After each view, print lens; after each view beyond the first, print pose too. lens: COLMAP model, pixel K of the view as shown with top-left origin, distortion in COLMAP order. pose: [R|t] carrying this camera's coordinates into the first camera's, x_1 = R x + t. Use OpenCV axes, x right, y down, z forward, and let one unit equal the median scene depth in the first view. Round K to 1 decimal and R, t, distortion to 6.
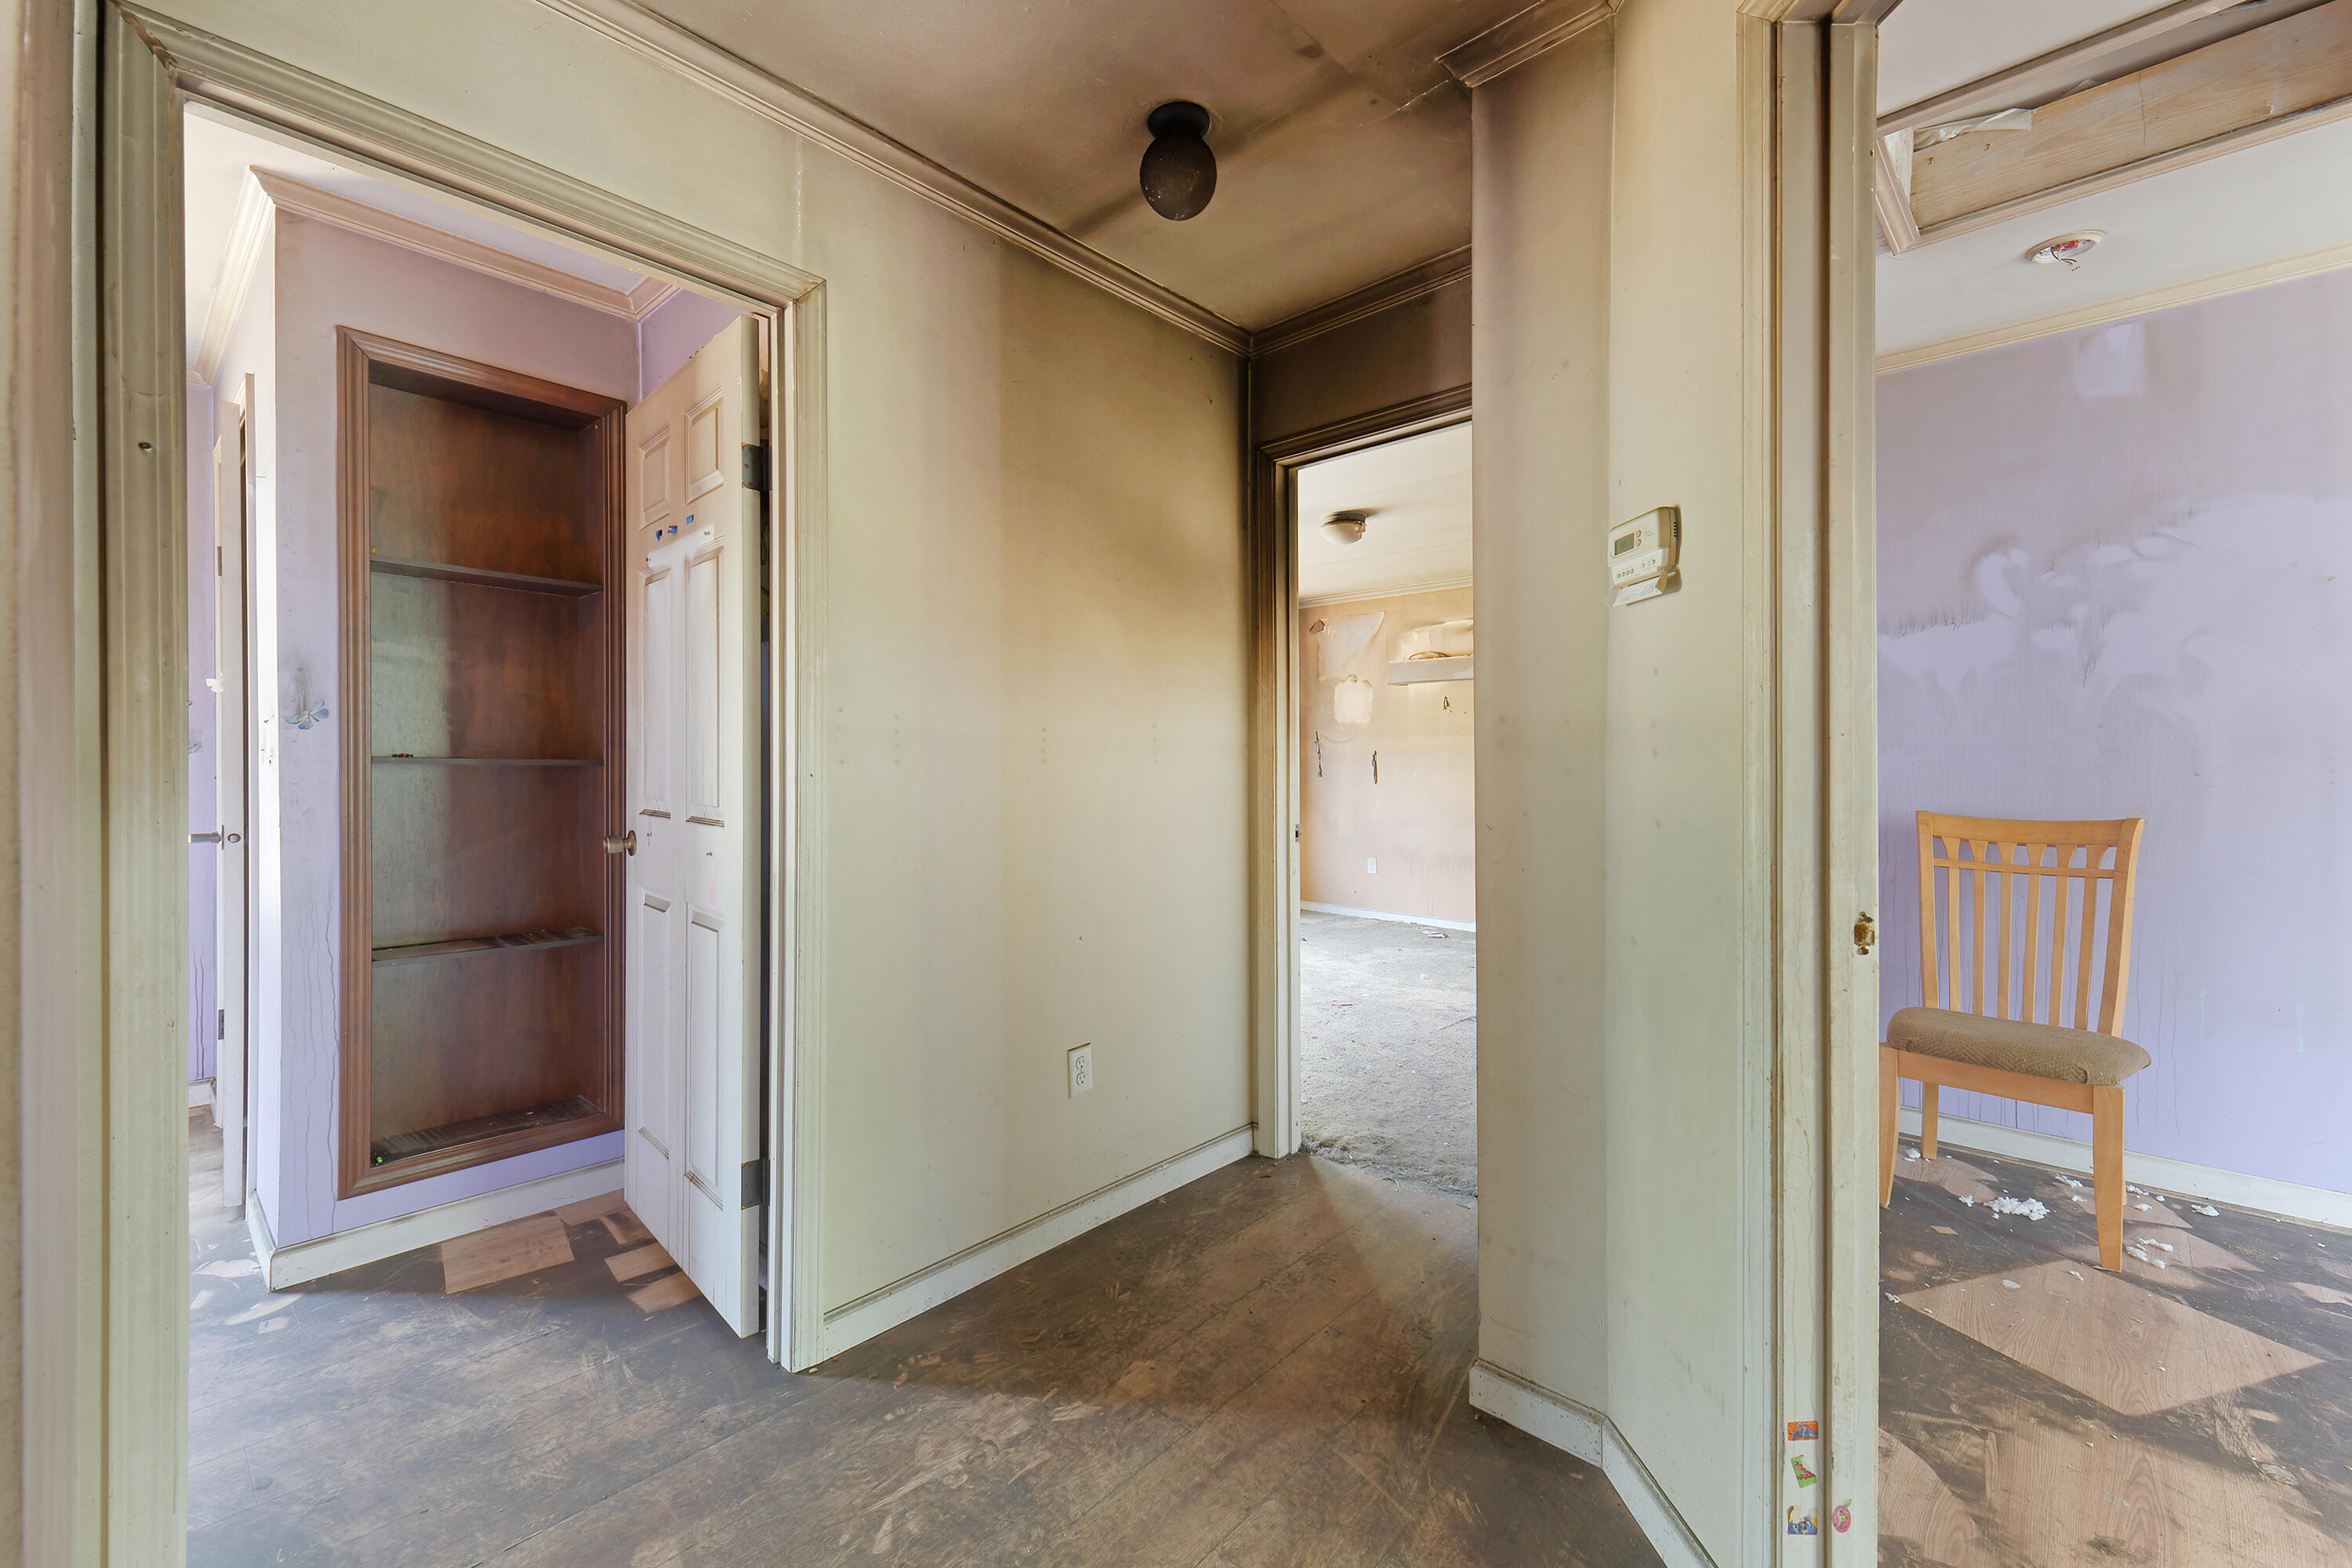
lens RADIAL K [[959.0, 0, 1169.6], [0, 959.0, 760.9], [0, 0, 1]] dist [0.020939, -0.004219]
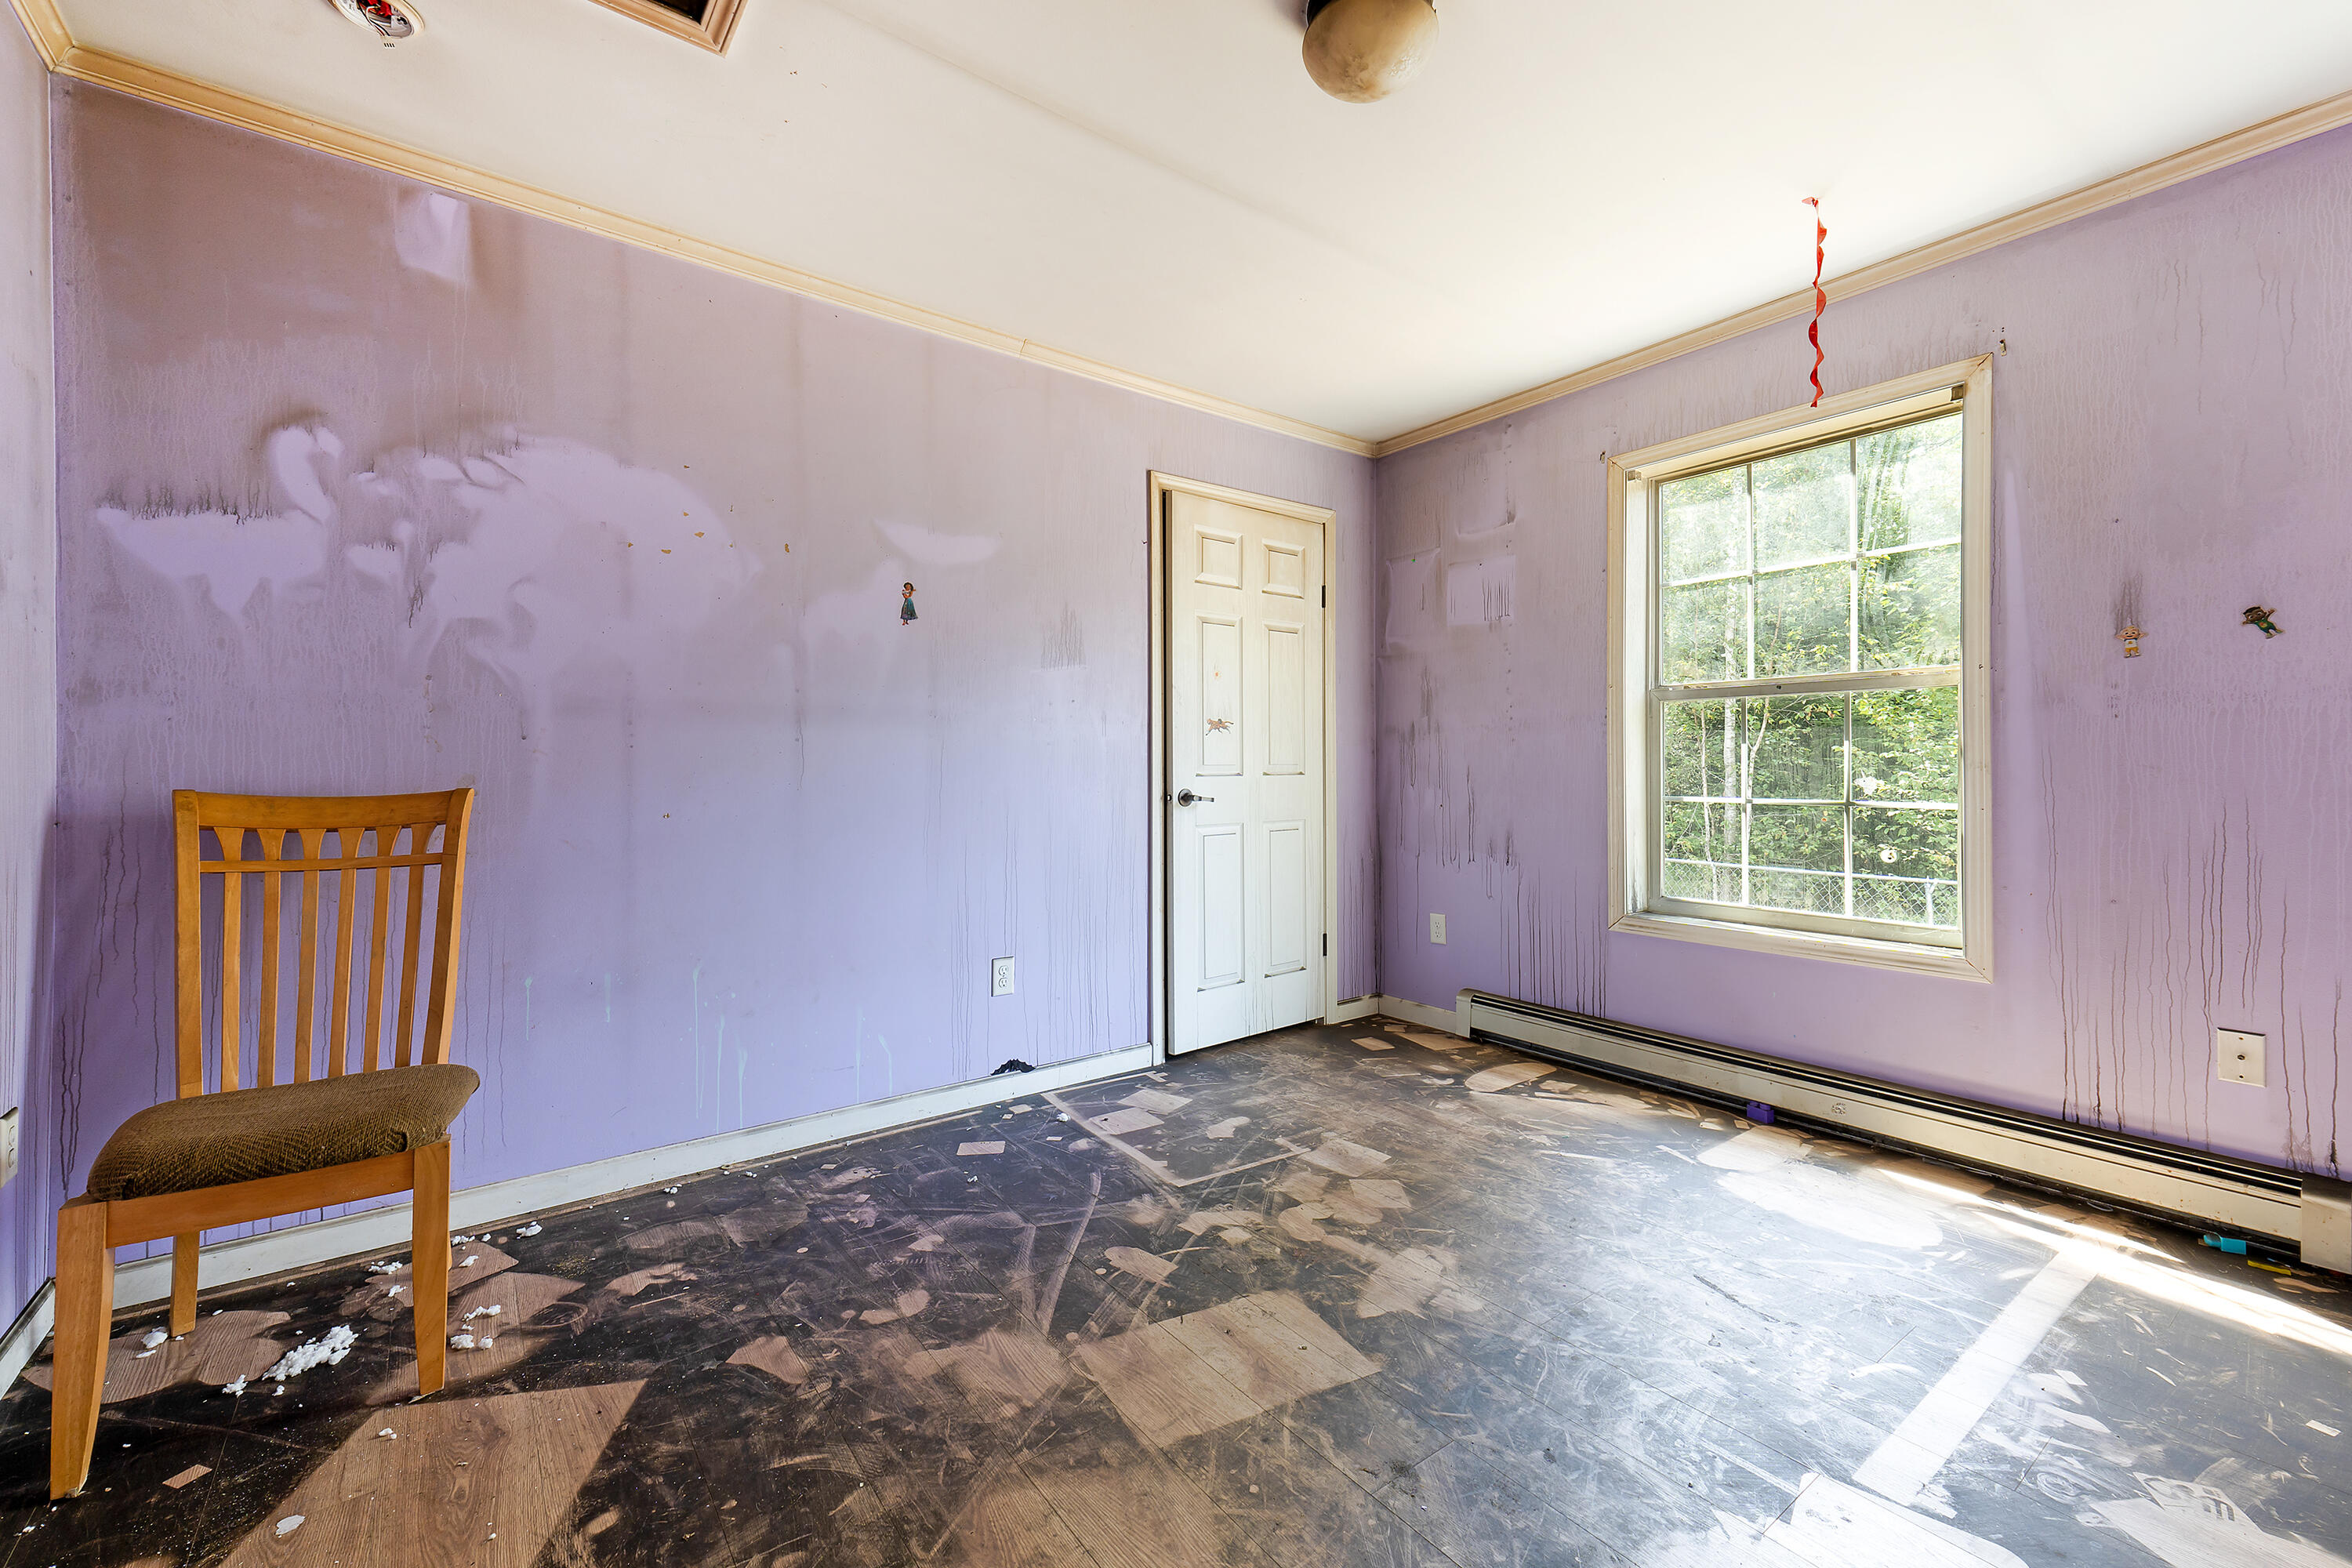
lens RADIAL K [[959.0, 0, 1137.9], [0, 959.0, 757.0], [0, 0, 1]] dist [0.020939, -0.004219]
pose [[0.175566, 0.008381, 0.984432, 0.279380], [0.005477, 0.999940, -0.009490, 0.043610], [-0.984452, 0.007058, 0.175510, 0.291342]]
